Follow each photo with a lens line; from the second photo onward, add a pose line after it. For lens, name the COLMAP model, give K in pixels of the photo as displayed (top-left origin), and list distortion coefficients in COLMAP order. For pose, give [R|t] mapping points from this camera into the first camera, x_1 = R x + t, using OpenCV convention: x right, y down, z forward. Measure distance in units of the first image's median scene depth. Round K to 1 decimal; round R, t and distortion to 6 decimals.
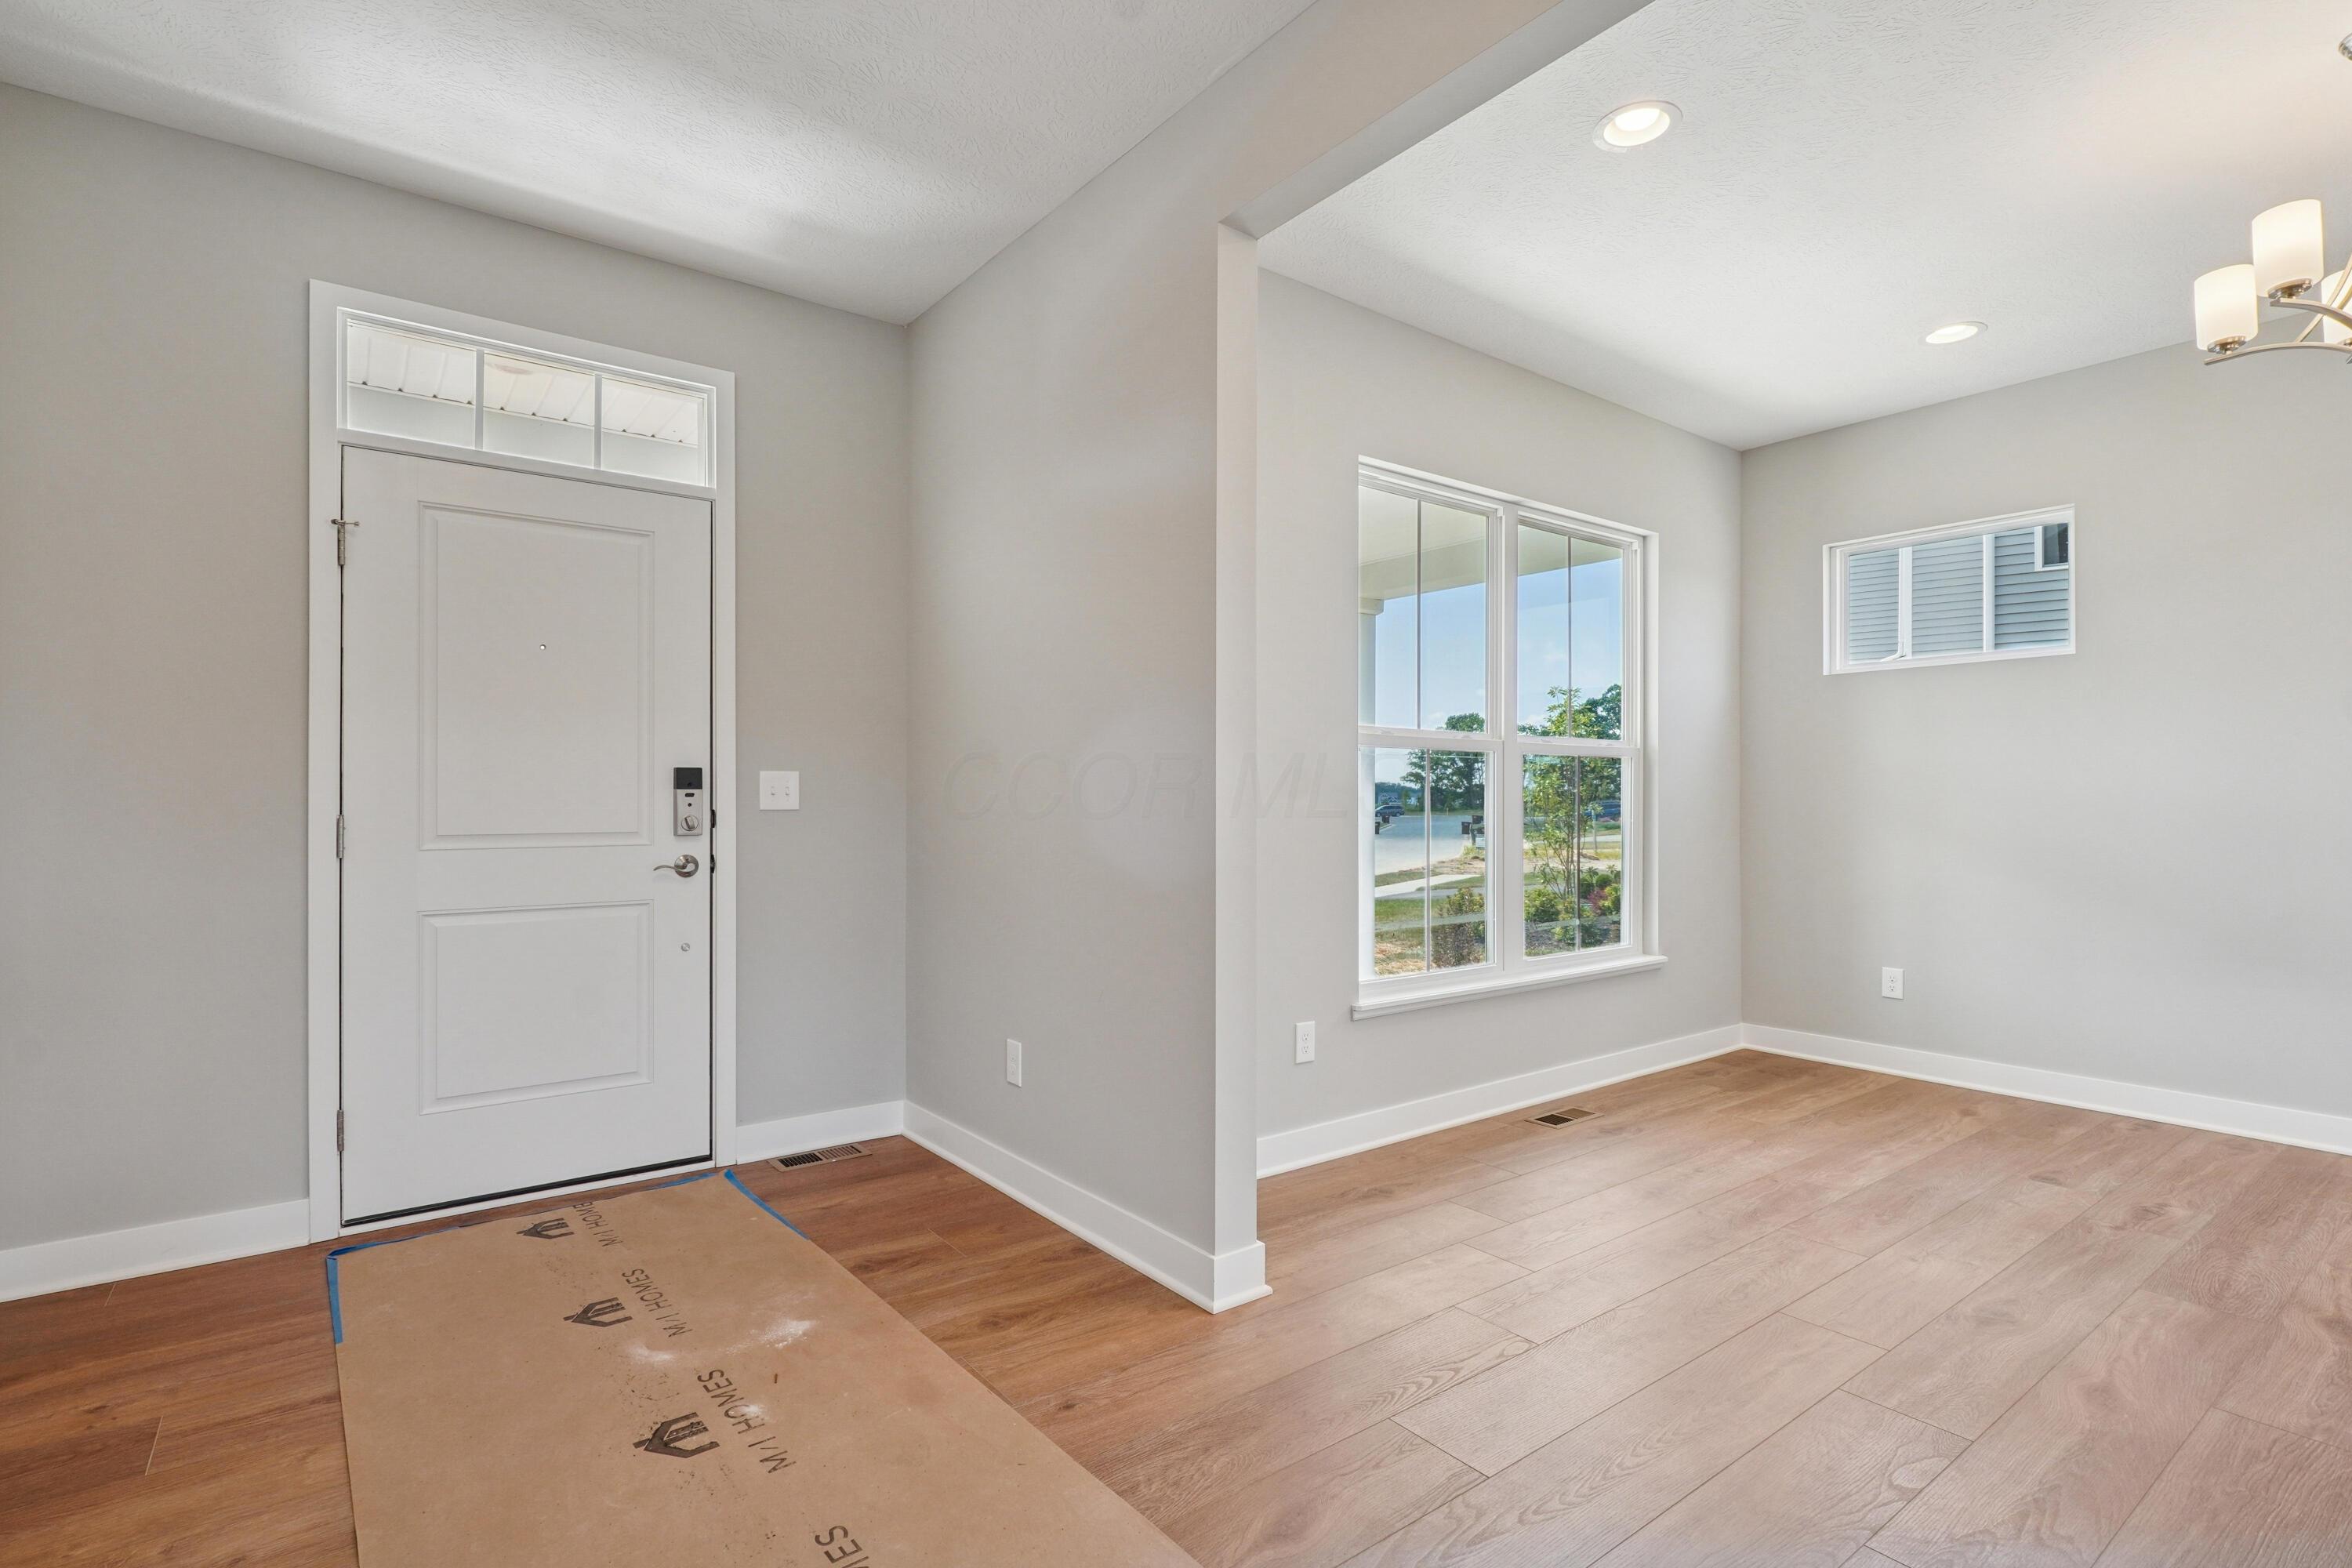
lens RADIAL K [[1124.9, 0, 1186.7], [0, 1124.9, 789.0], [0, 0, 1]] dist [0.001668, 0.000908]
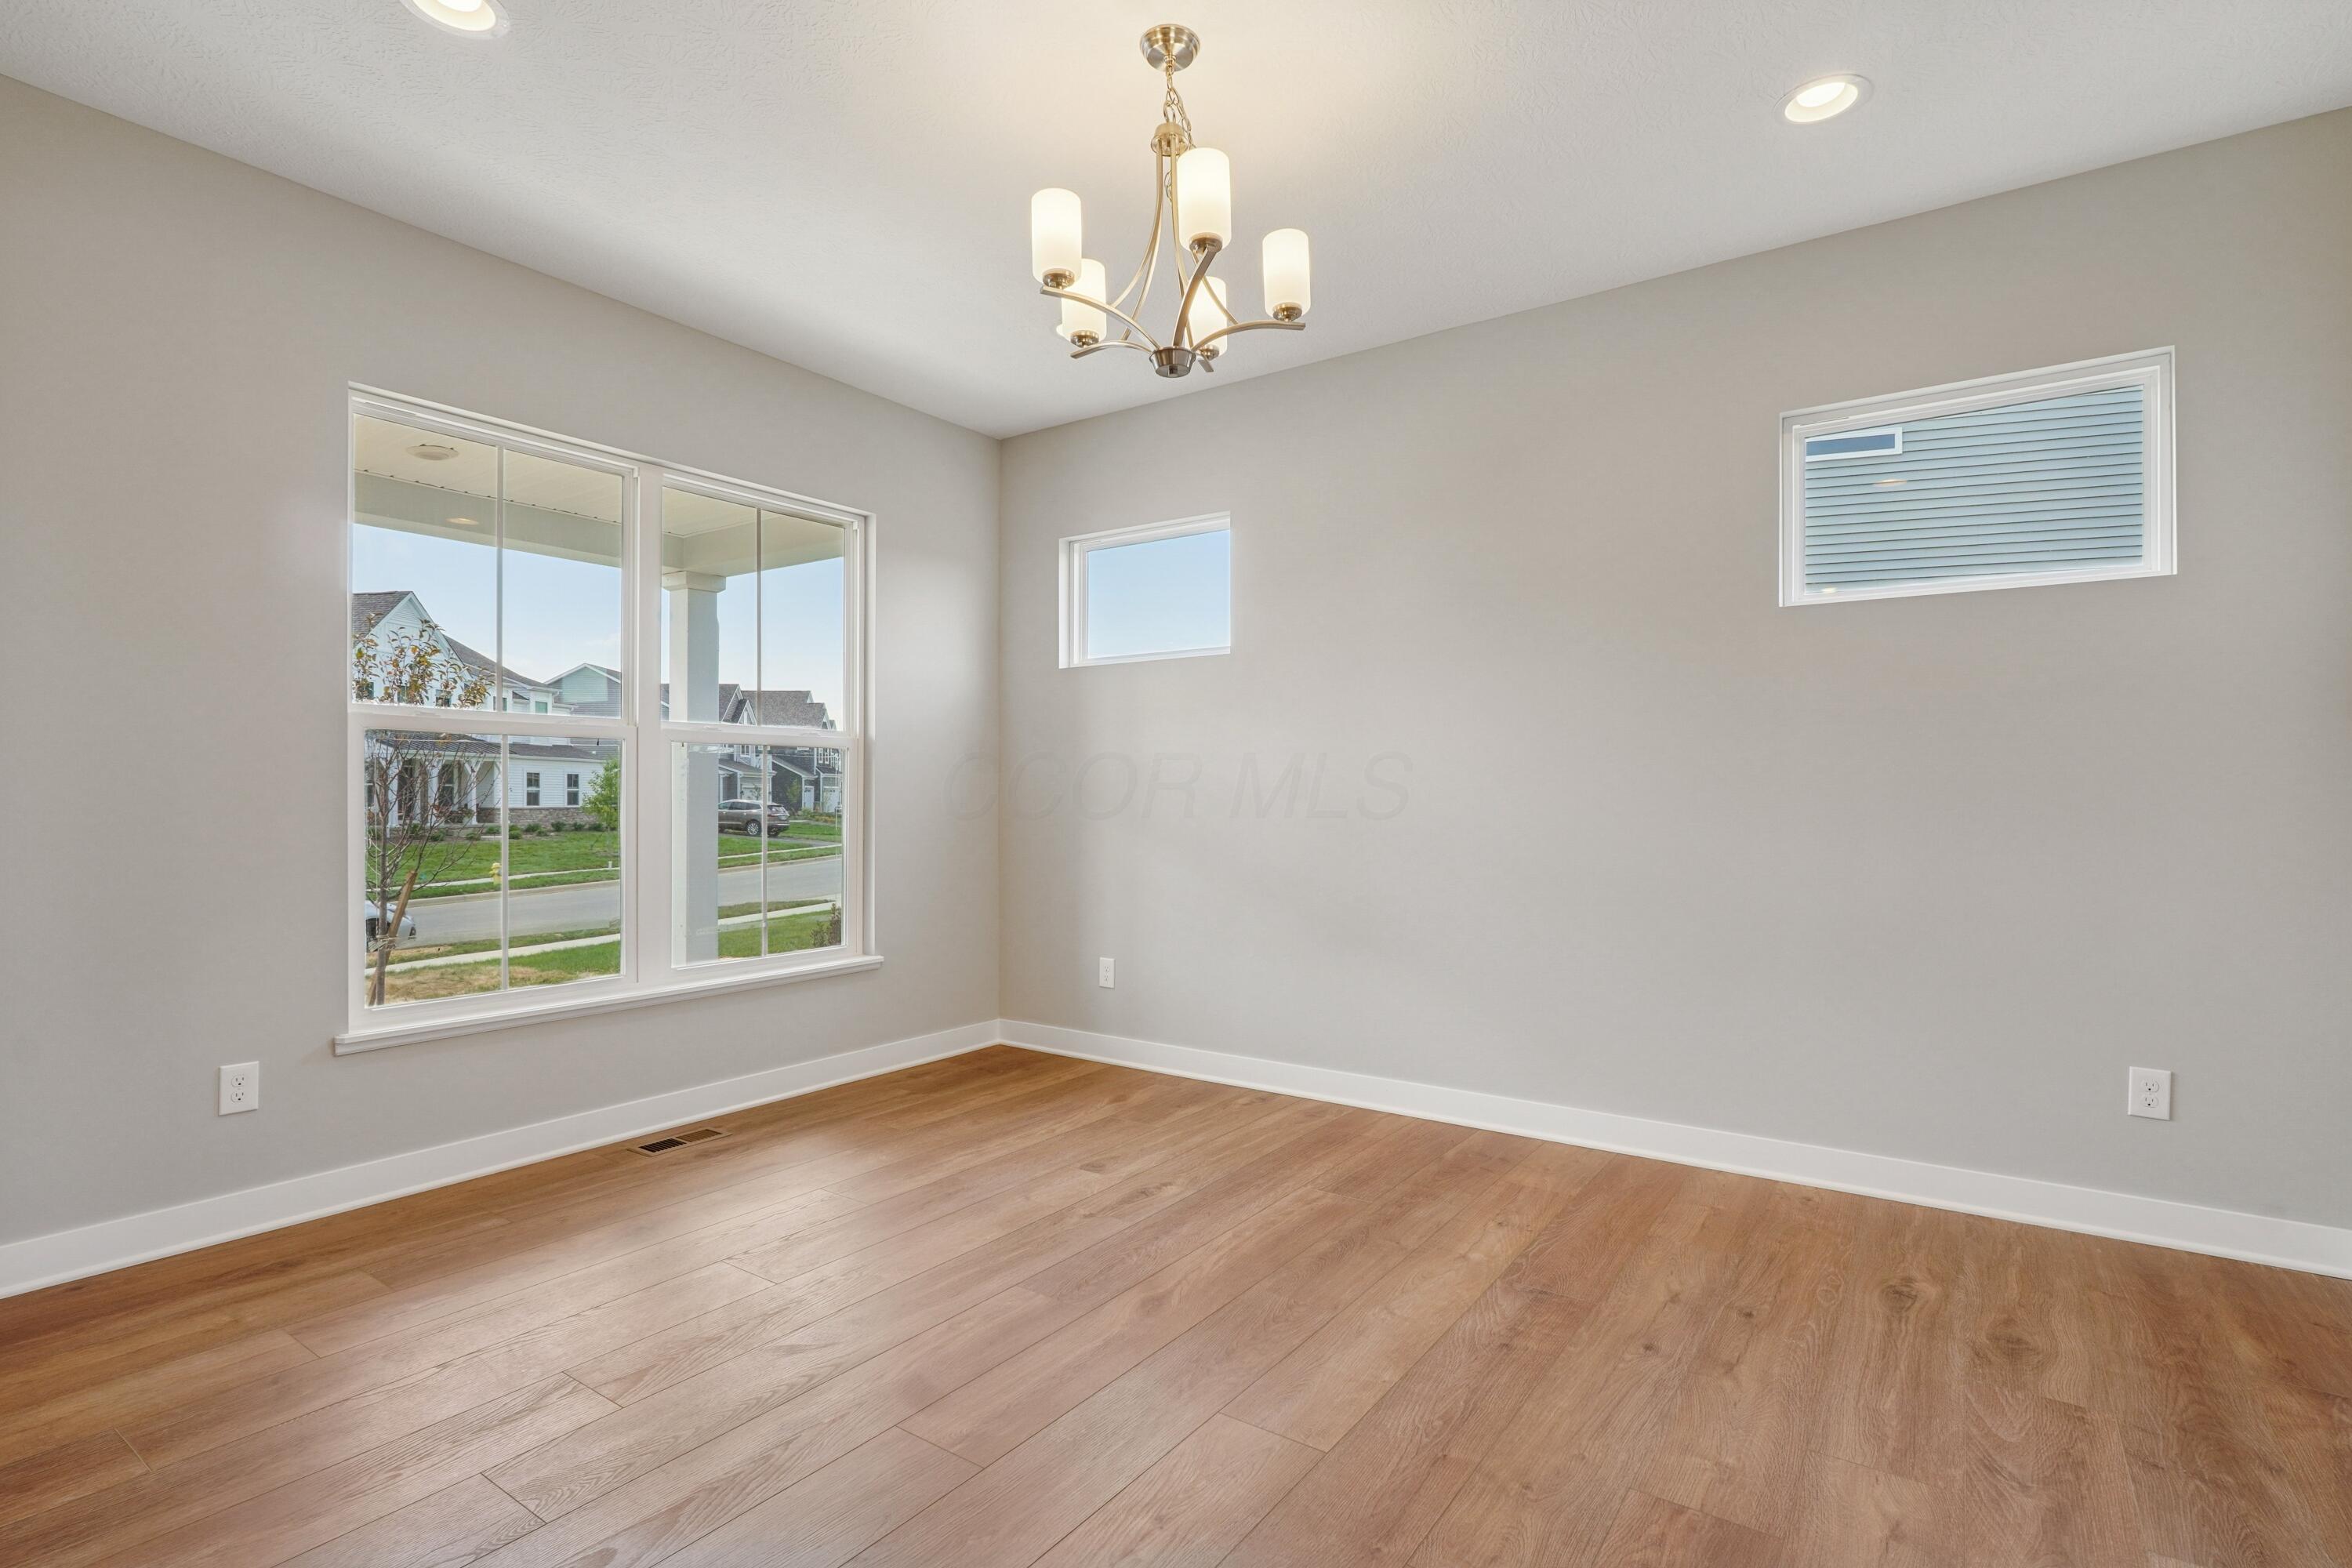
lens RADIAL K [[1124.9, 0, 1186.7], [0, 1124.9, 789.0], [0, 0, 1]] dist [0.001668, 0.000908]
pose [[0.953485, 0.001553, 0.301437, 0.476286], [-0.003070, 0.999985, 0.004560, 0.001654], [-0.301426, -0.005274, 0.953475, 0.010703]]
